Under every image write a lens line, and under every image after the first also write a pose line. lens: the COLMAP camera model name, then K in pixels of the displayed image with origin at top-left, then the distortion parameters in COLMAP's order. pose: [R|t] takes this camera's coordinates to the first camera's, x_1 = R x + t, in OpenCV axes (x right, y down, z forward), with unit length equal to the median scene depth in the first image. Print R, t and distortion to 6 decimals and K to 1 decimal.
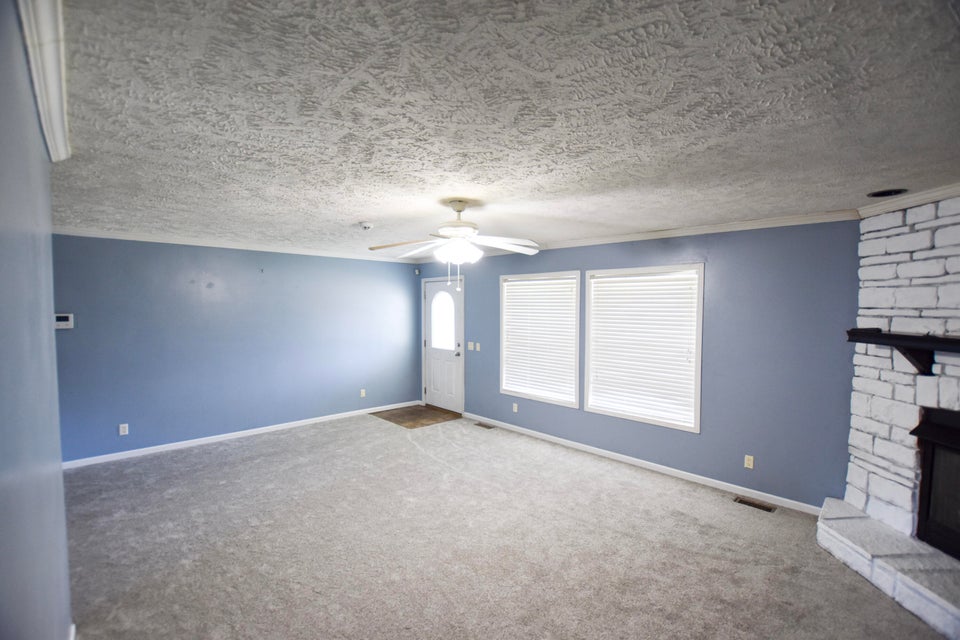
lens RADIAL K [[423.8, 0, 490.3], [0, 423.8, 328.8], [0, 0, 1]] dist [-0.028864, 0.000912]
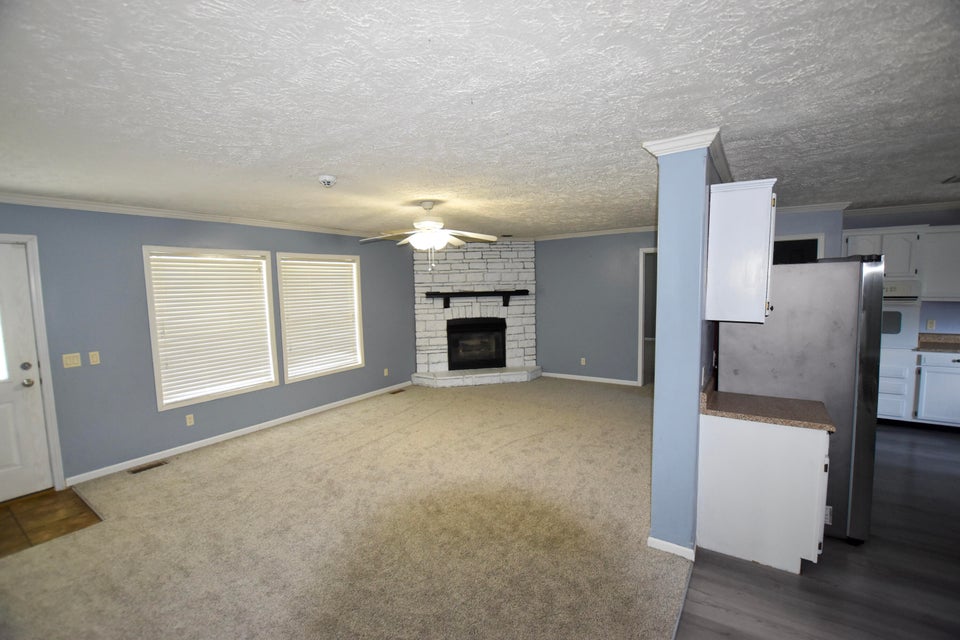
lens RADIAL K [[423.8, 0, 481.7], [0, 423.8, 315.9], [0, 0, 1]] dist [-0.028864, 0.000912]
pose [[-0.193135, -0.084236, 0.977549, -1.397423], [0.066399, 0.992902, 0.098678, -0.076341], [-0.978923, 0.083967, -0.186171, 1.097210]]
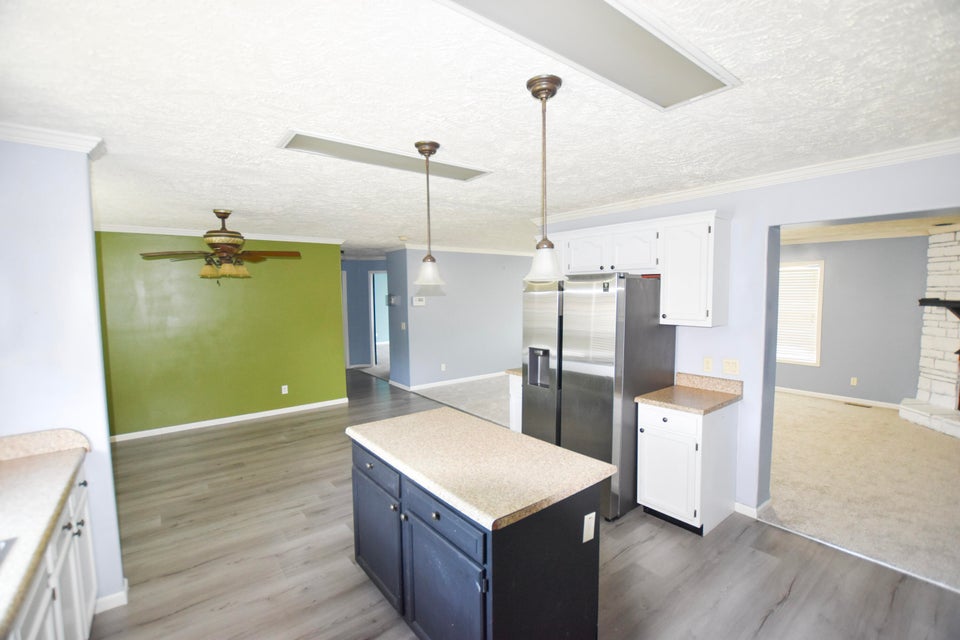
lens RADIAL K [[423.8, 0, 475.4], [0, 423.8, 327.2], [0, 0, 1]] dist [-0.028864, 0.000912]
pose [[0.991565, -0.005471, -0.129497, -0.770740], [0.009800, 0.999413, 0.032814, 0.044755], [0.129242, -0.033807, 0.991037, -0.956215]]
